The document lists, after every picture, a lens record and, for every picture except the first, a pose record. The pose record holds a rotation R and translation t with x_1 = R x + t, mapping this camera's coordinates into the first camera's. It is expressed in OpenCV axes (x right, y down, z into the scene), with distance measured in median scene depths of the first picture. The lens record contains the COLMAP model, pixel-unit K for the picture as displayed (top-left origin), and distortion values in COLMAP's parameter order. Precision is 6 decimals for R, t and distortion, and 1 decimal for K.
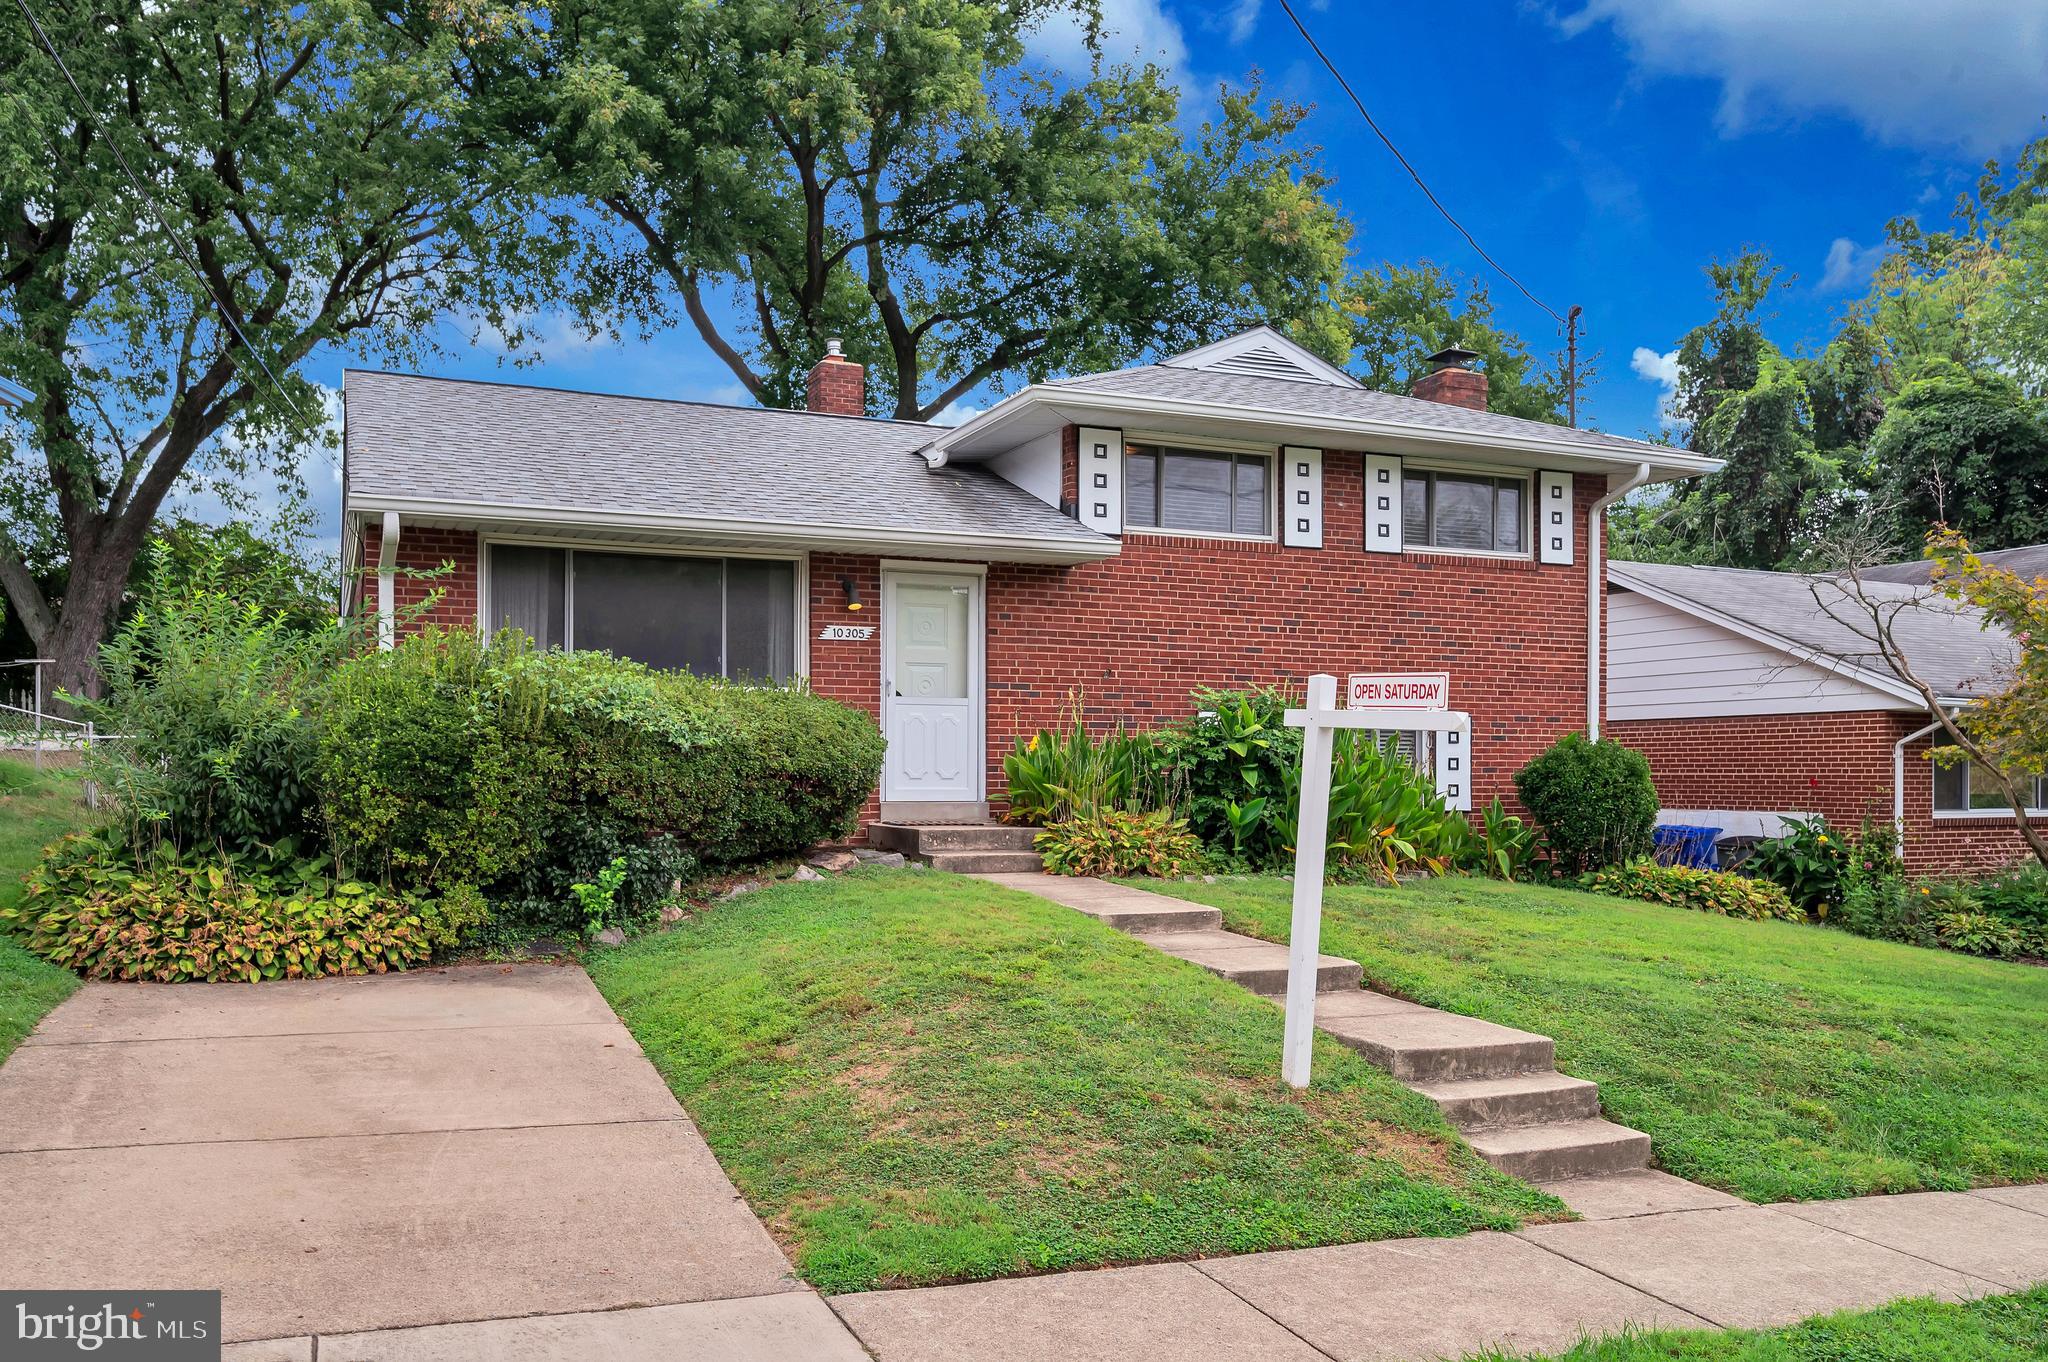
lens RADIAL K [[1474.7, 0, 1022.8], [0, 1474.7, 747.2], [0, 0, 1]] dist [0.000931, -0.001681]
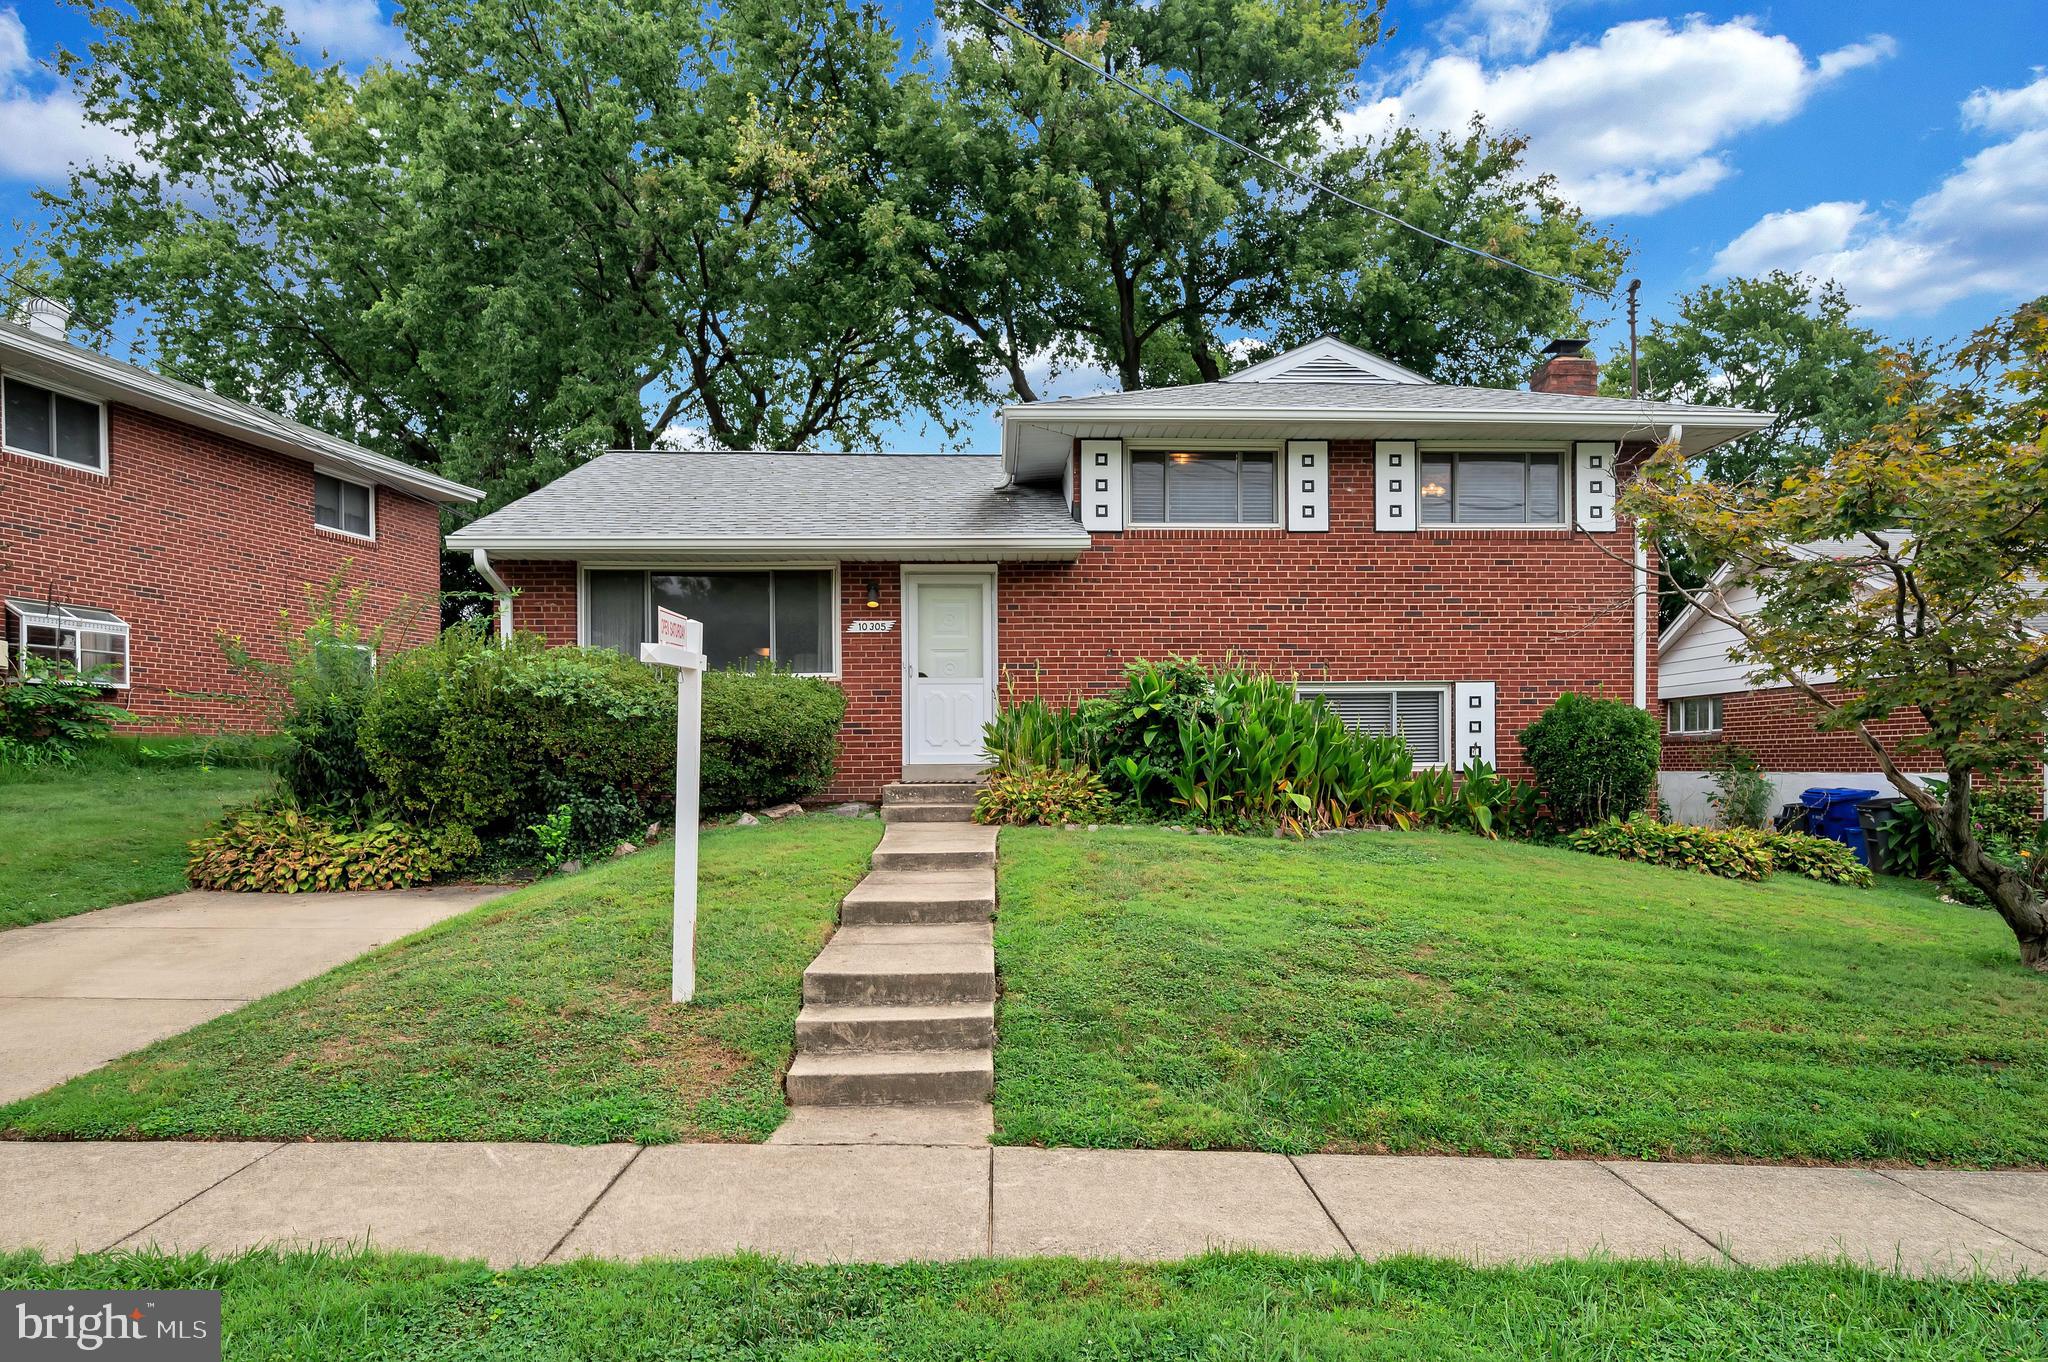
lens RADIAL K [[1179.5, 0, 1228.1], [0, 1179.5, 751.3], [0, 0, 1]] dist [0.002325, -0.001094]
pose [[0.948548, -0.015077, -0.316275, 0.427025], [0.017207, 0.999844, 0.003943, 0.024656], [0.316166, -0.009183, 0.948659, 0.152137]]
